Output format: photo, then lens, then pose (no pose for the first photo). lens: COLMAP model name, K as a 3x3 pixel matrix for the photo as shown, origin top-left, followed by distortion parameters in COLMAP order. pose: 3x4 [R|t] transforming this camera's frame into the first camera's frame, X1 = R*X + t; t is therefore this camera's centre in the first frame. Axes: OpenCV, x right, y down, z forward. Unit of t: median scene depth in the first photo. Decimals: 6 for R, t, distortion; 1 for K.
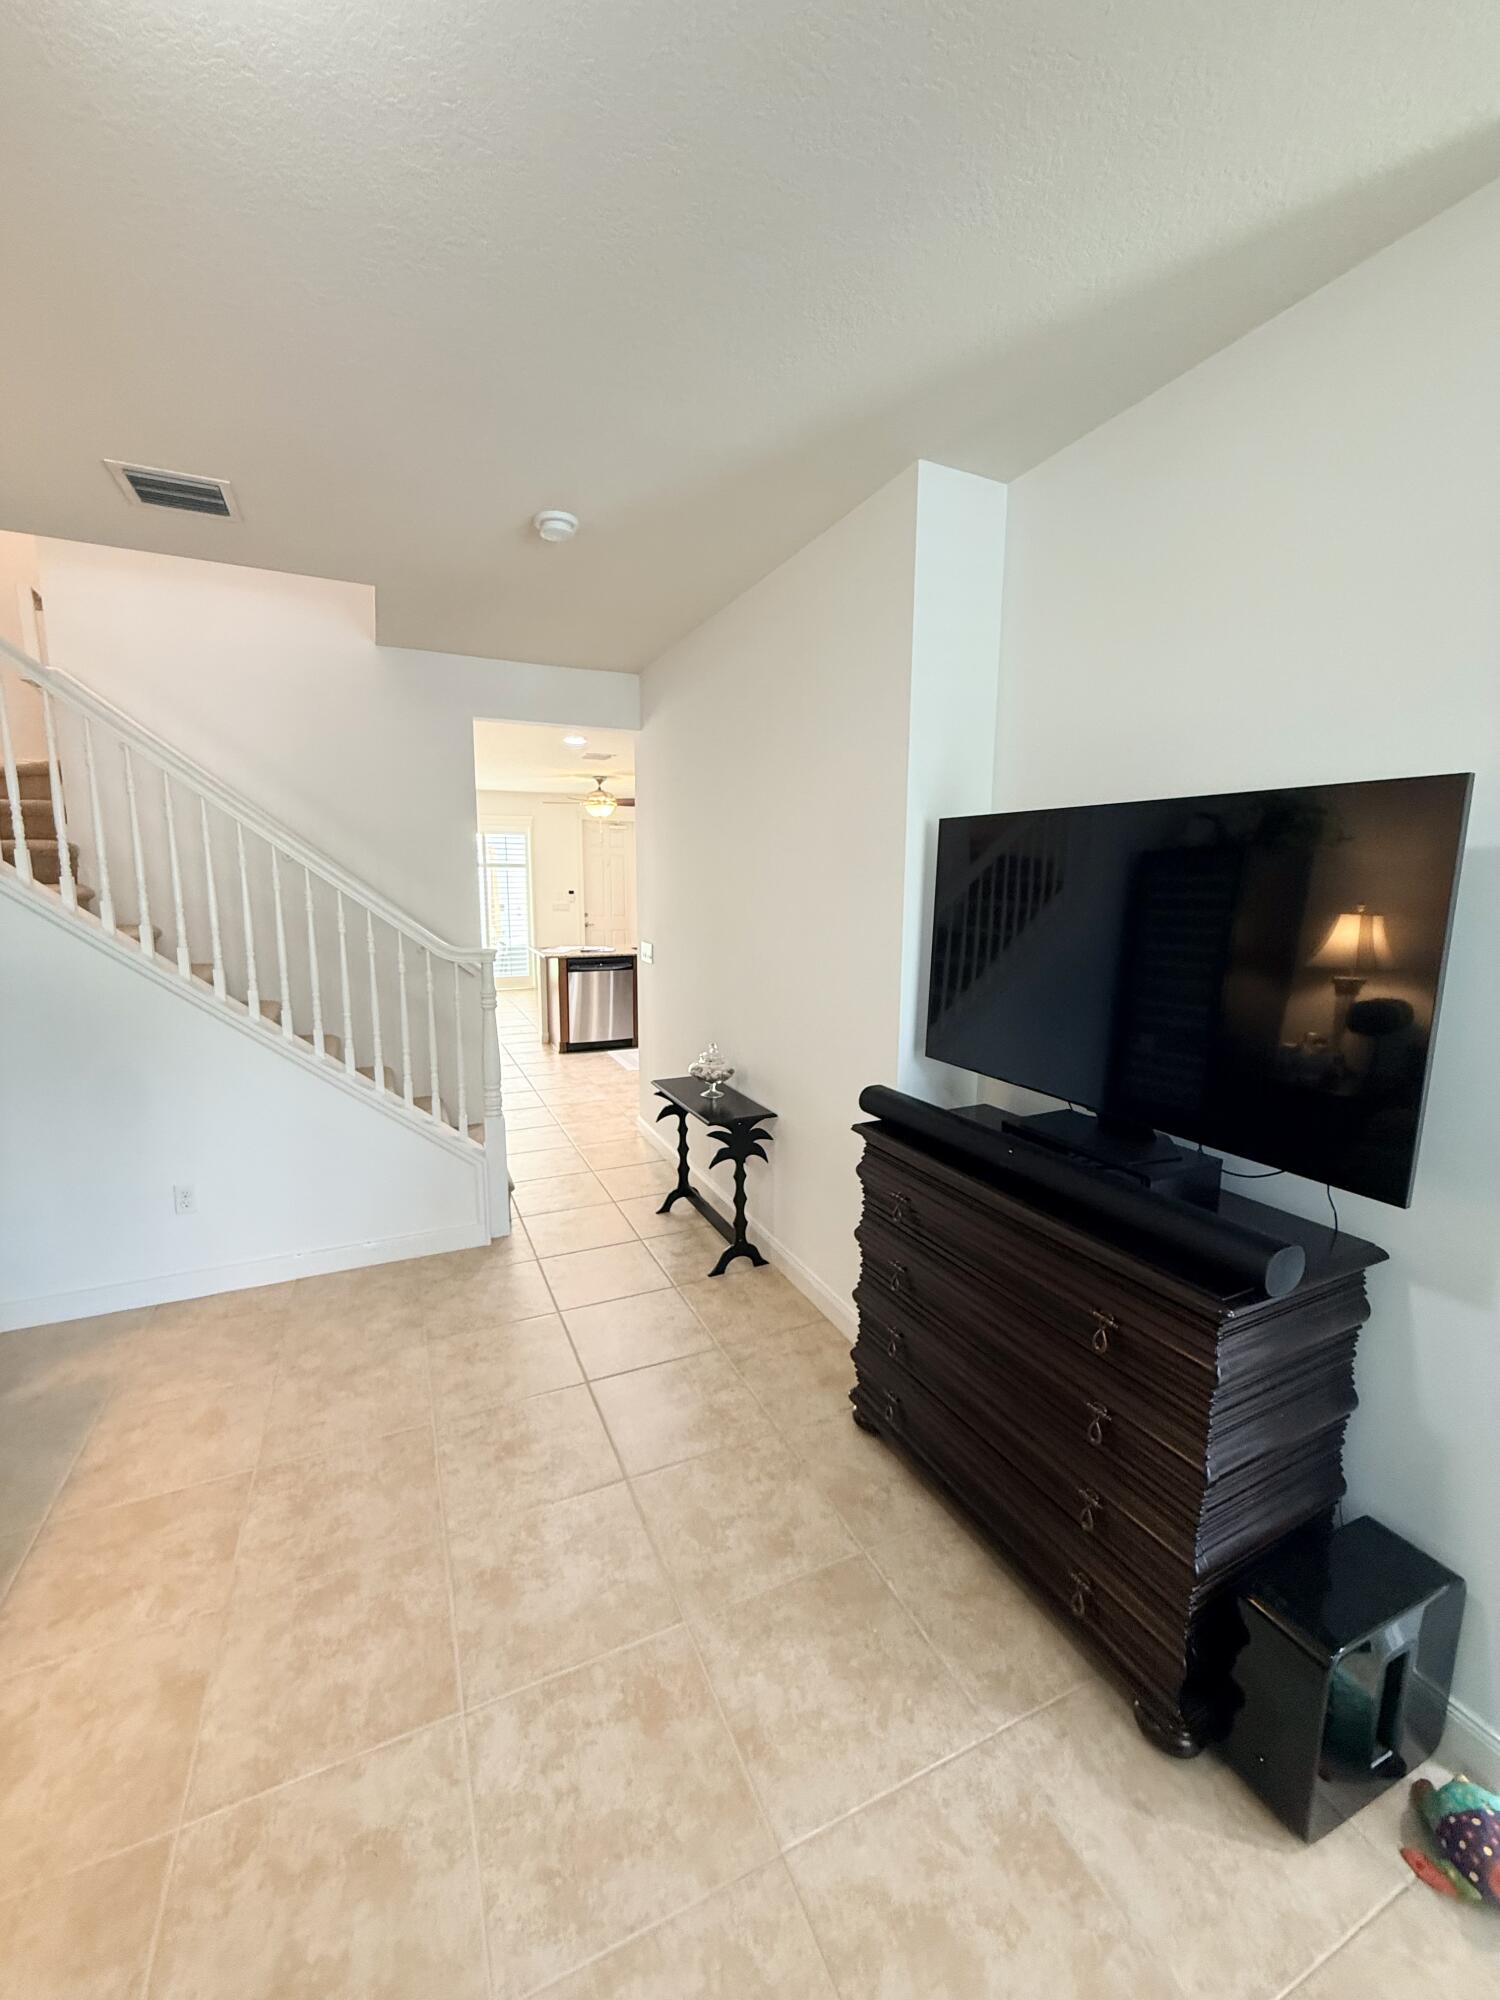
lens RADIAL K [[797.0, 0, 750.0], [0, 797.0, 1000.0], [0, 0, 1]] dist [0.000867, -0.000192]
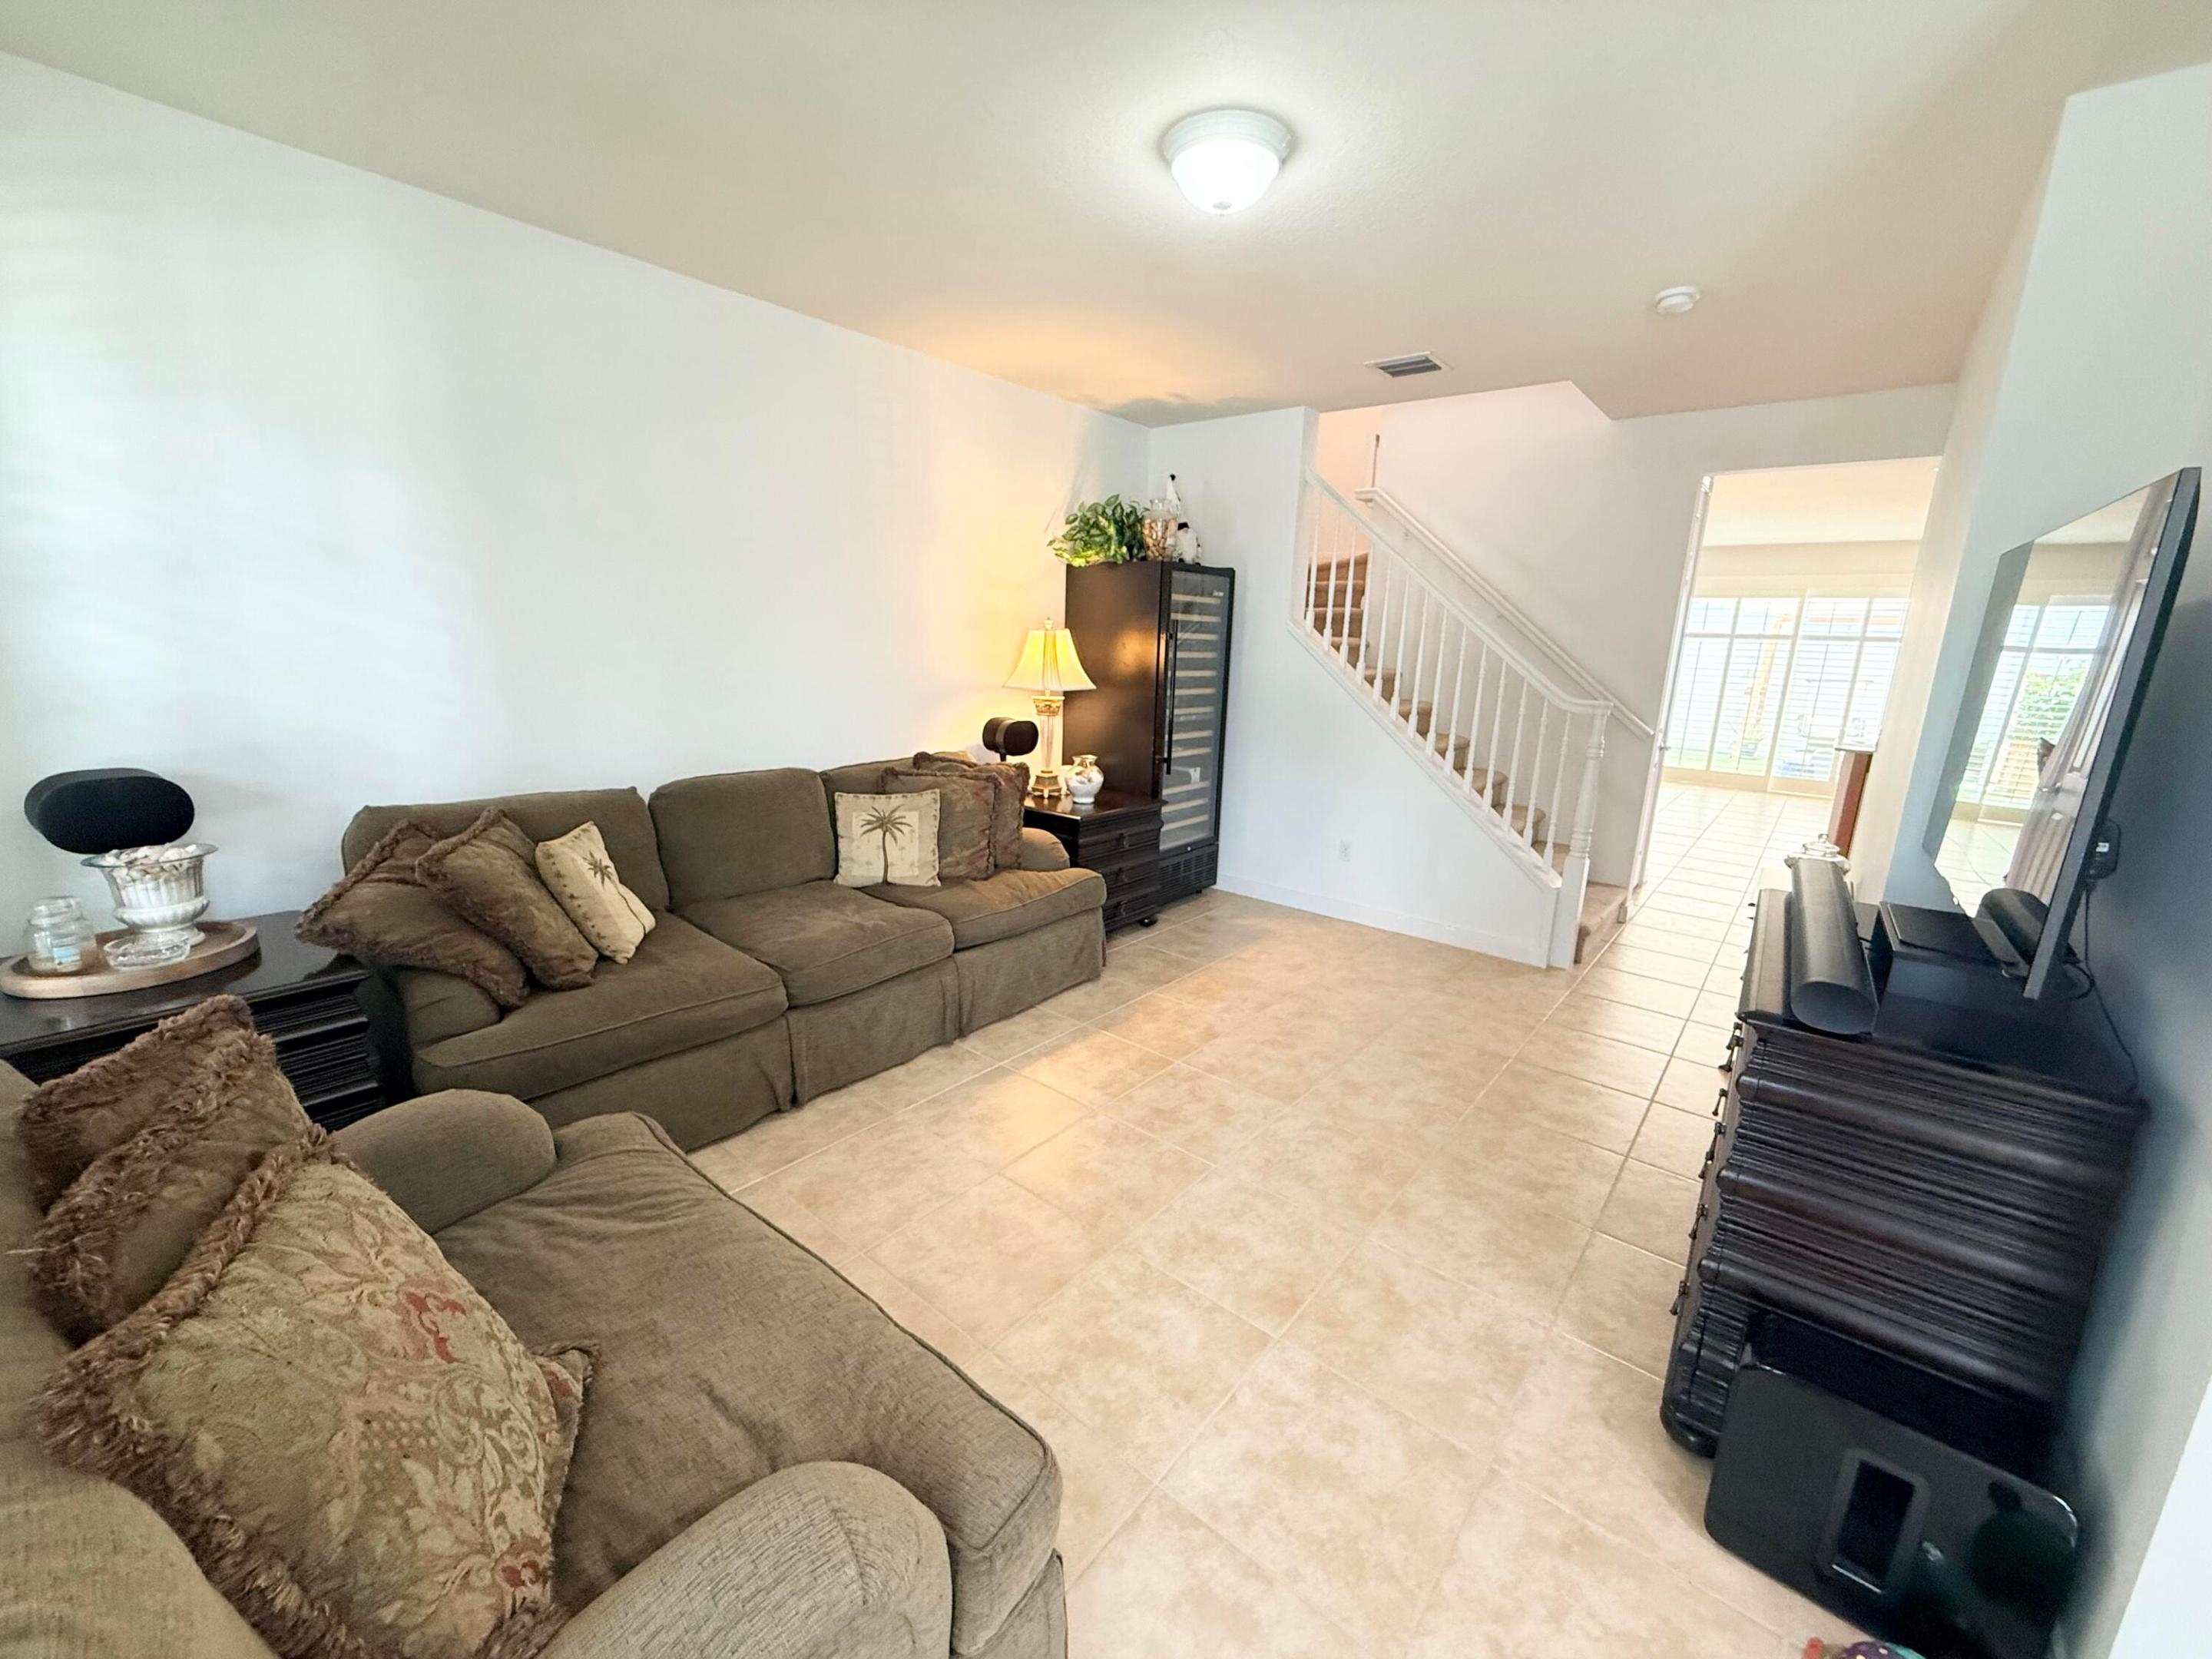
lens RADIAL K [[881.4, 0, 1104.2], [0, 881.4, 834.0], [0, 0, 1]] dist [0.000867, -0.000192]
pose [[0.432861, 0.211675, -0.876256, 0.498388], [-0.167957, 0.973957, 0.152307, 0.043750], [0.885676, 0.081246, 0.457140, -0.139593]]
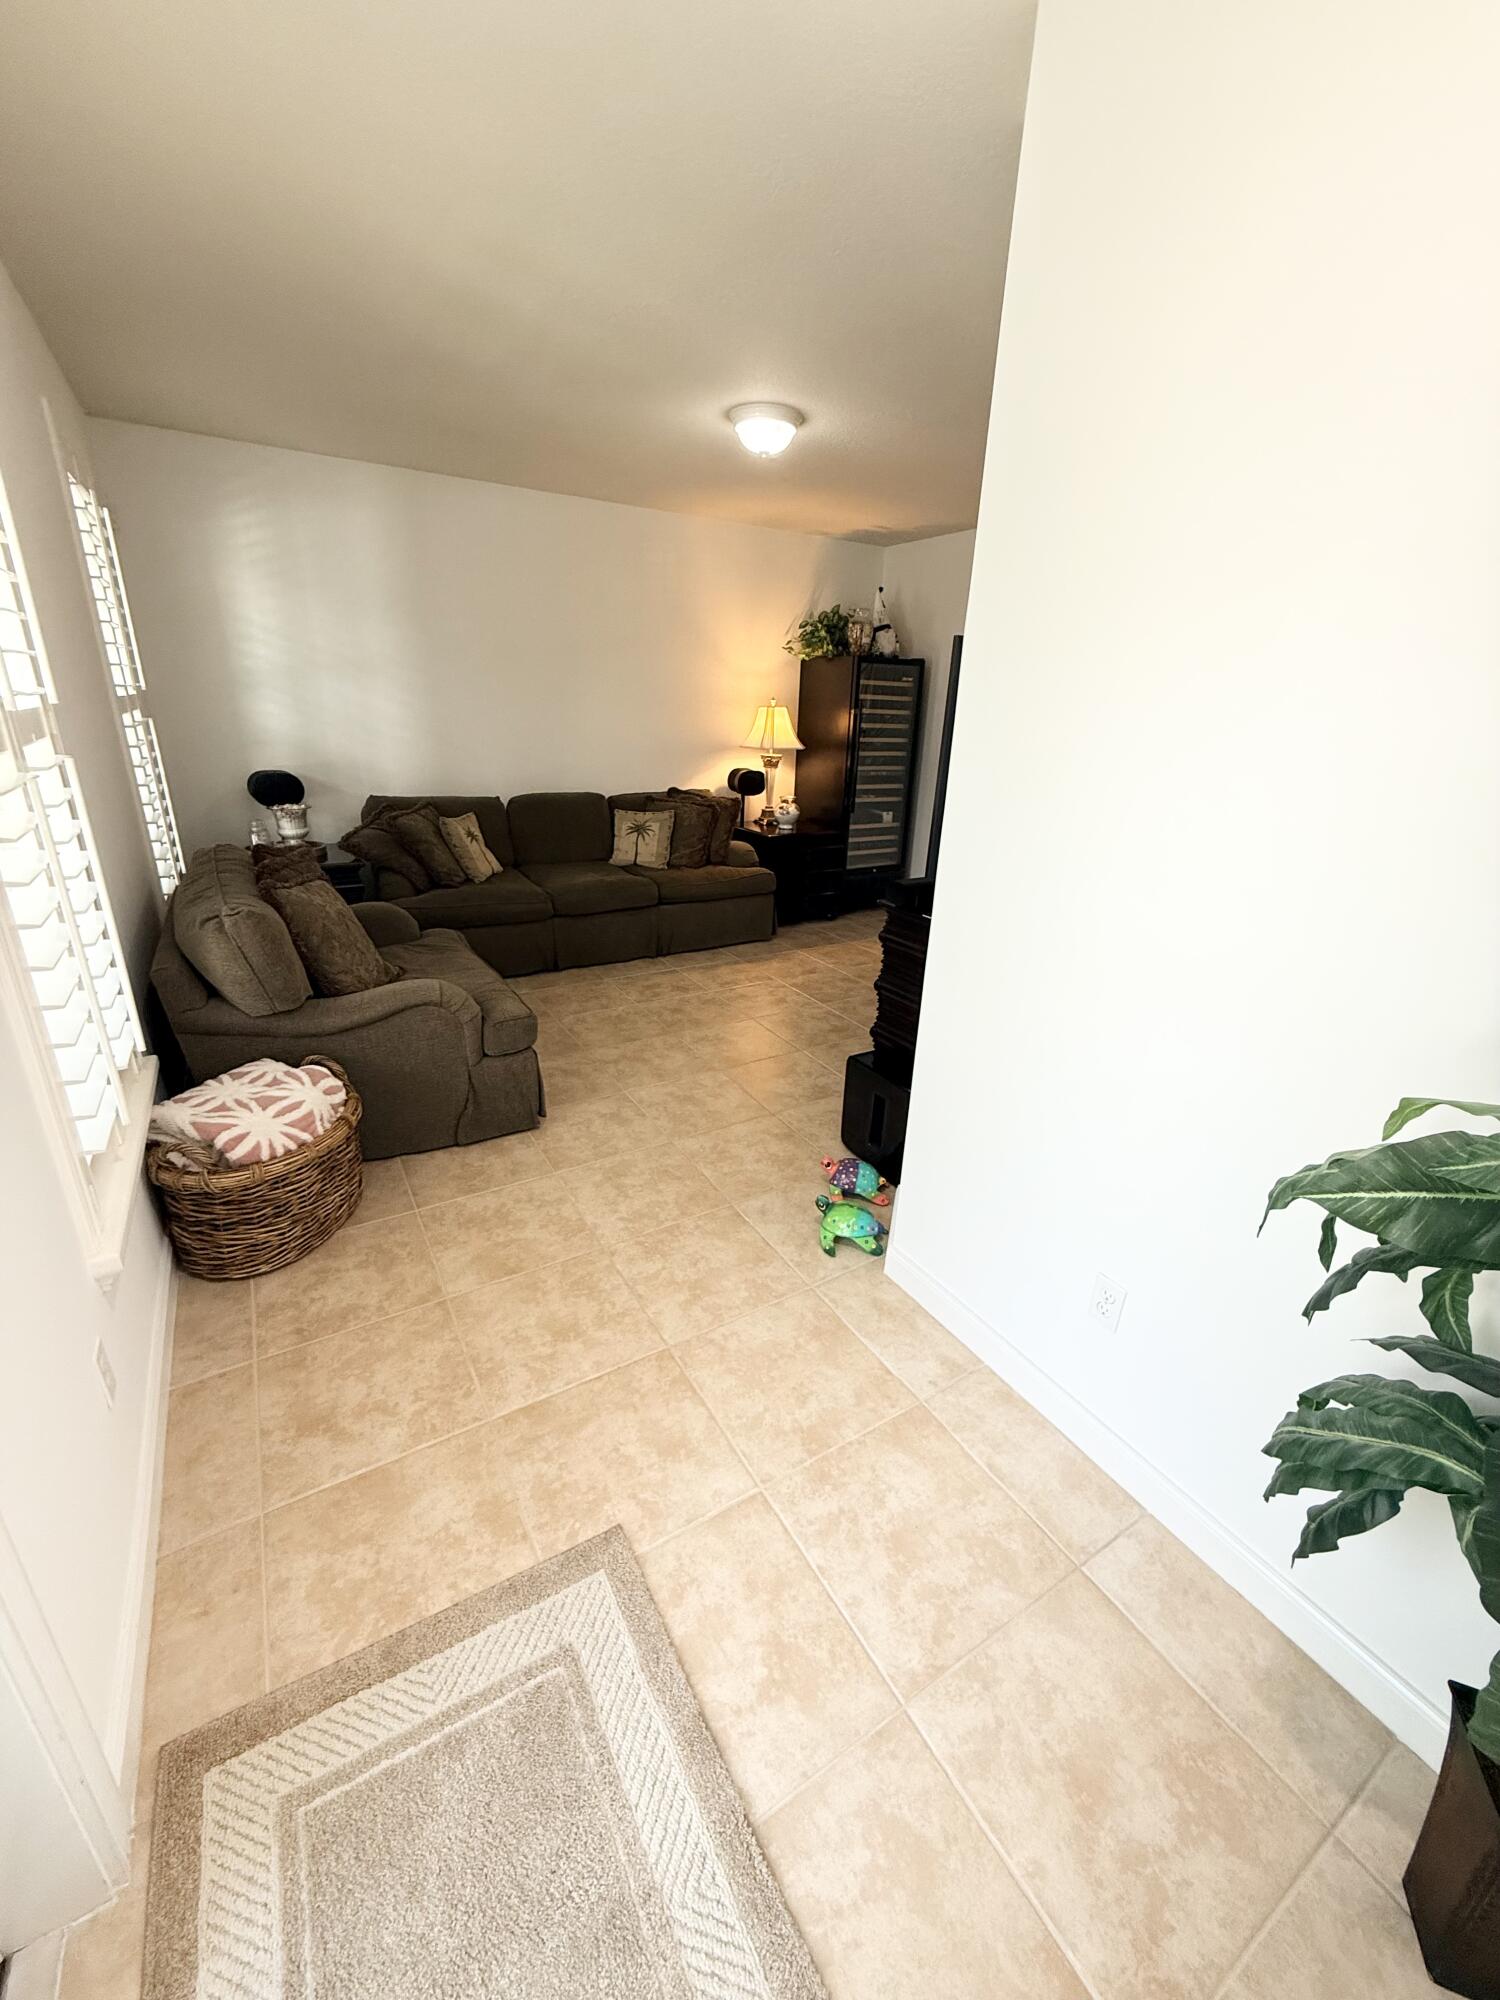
lens RADIAL K [[797.0, 0, 750.0], [0, 797.0, 1000.0], [0, 0, 1]] dist [0.000867, -0.000192]
pose [[0.119278, 0.350577, -0.928907, 1.113981], [-0.183159, 0.927299, 0.326451, -0.007961], [0.975820, 0.131200, 0.174817, 0.115848]]
